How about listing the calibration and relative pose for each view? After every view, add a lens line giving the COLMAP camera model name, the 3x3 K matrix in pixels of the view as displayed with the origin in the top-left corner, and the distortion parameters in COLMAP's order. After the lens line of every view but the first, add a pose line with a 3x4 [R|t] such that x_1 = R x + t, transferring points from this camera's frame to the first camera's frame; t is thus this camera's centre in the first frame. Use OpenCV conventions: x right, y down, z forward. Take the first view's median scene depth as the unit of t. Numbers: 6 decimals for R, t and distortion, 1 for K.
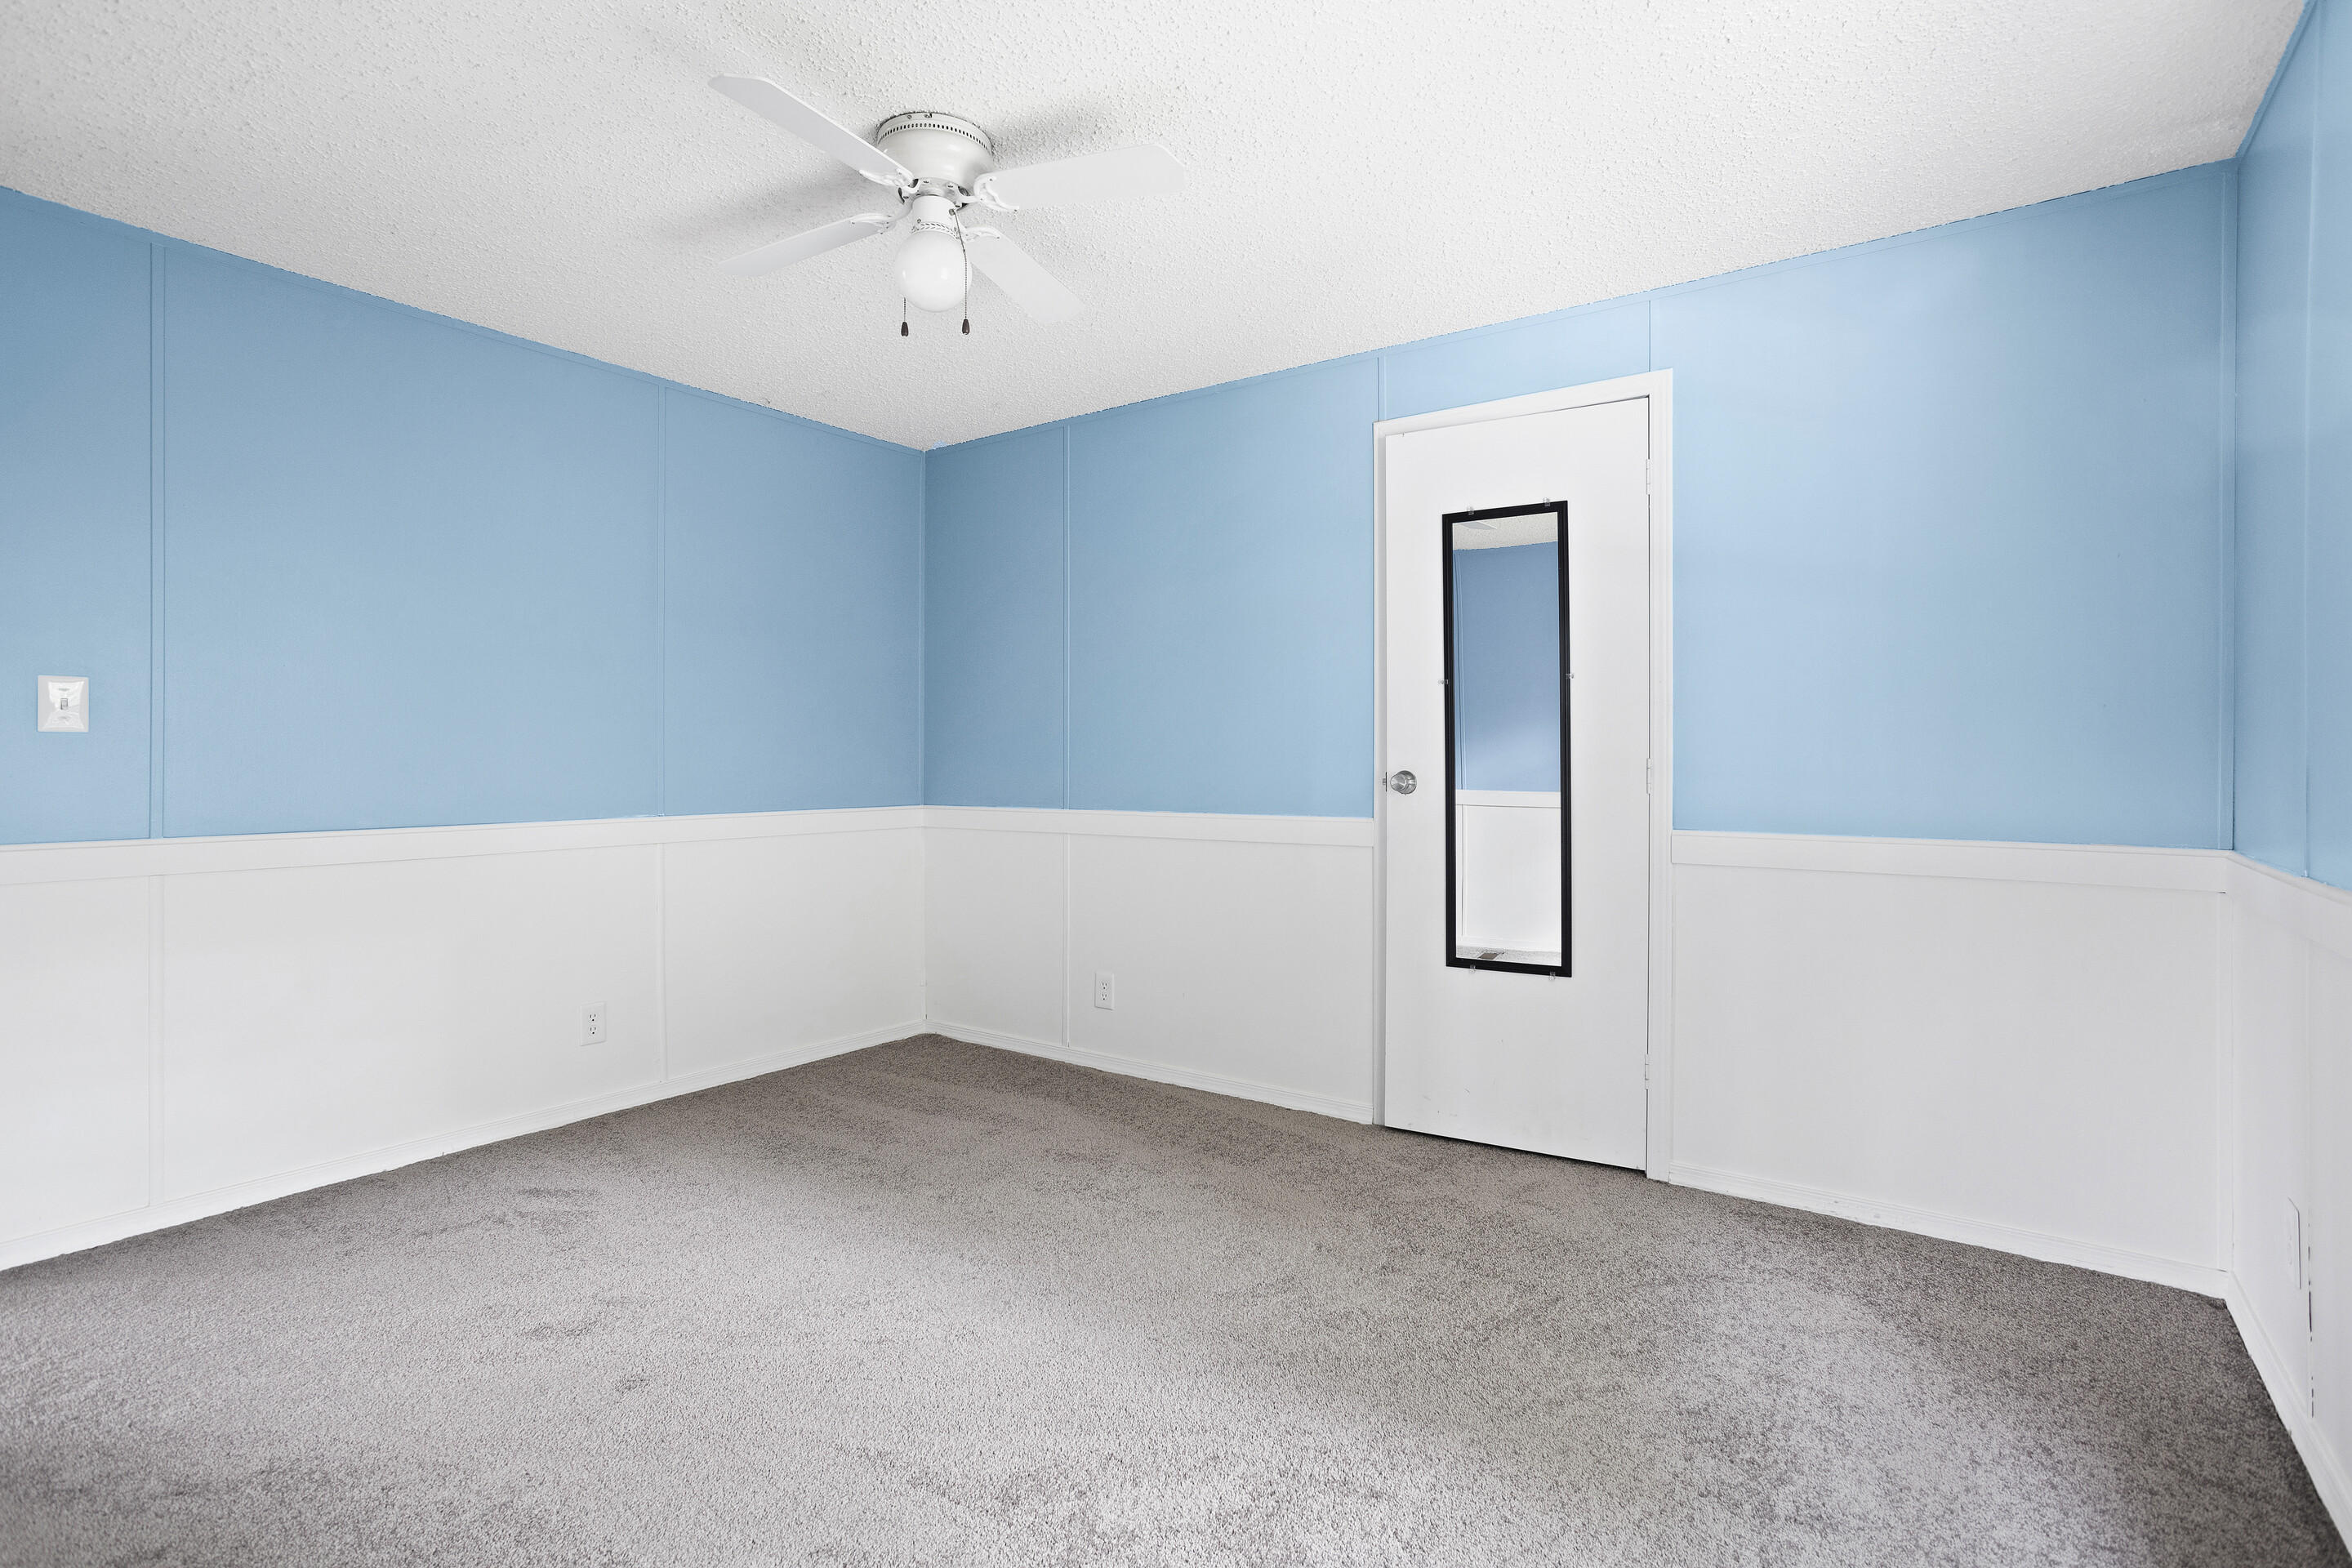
lens RADIAL K [[1172.3, 0, 1178.0], [0, 1172.3, 775.6], [0, 0, 1]] dist [-0.000868, 0.038098]
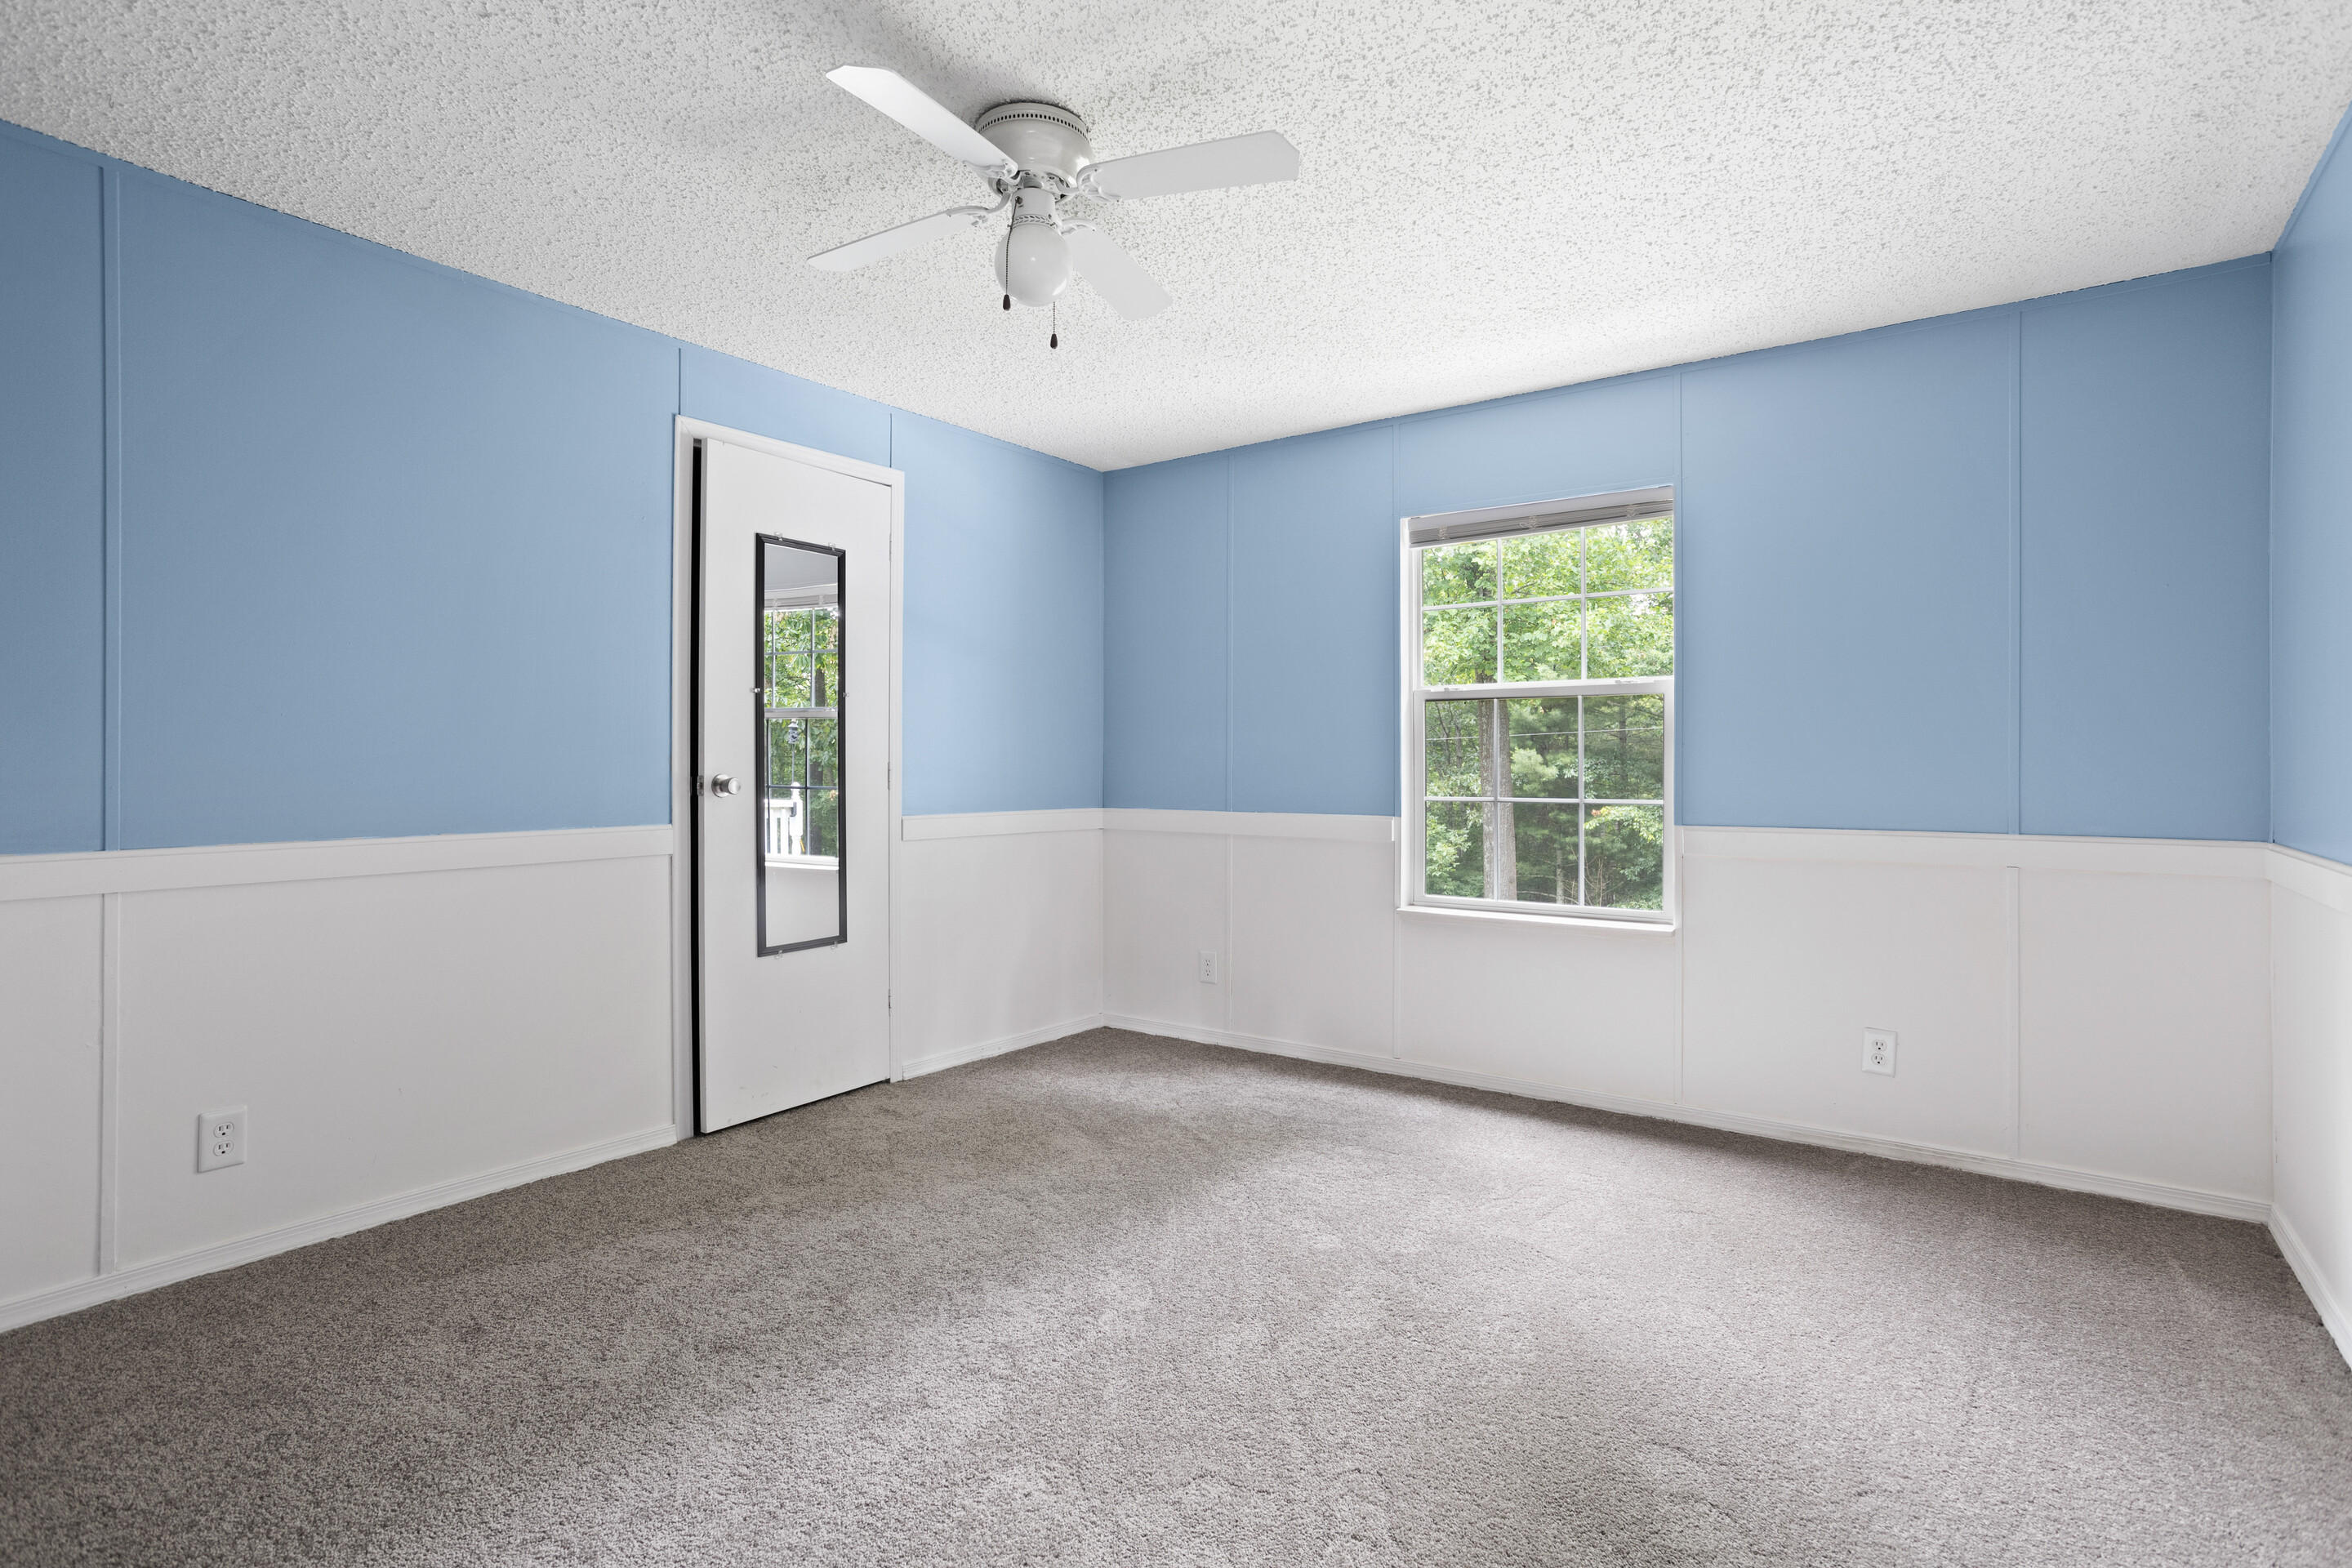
lens RADIAL K [[1172.3, 0, 1178.0], [0, 1172.3, 775.6], [0, 0, 1]] dist [-0.000868, 0.038098]
pose [[0.016265, -0.009356, 0.999824, -0.873593], [0.009926, 0.999908, 0.009196, -0.008742], [-0.999818, 0.009775, 0.016356, 0.633386]]
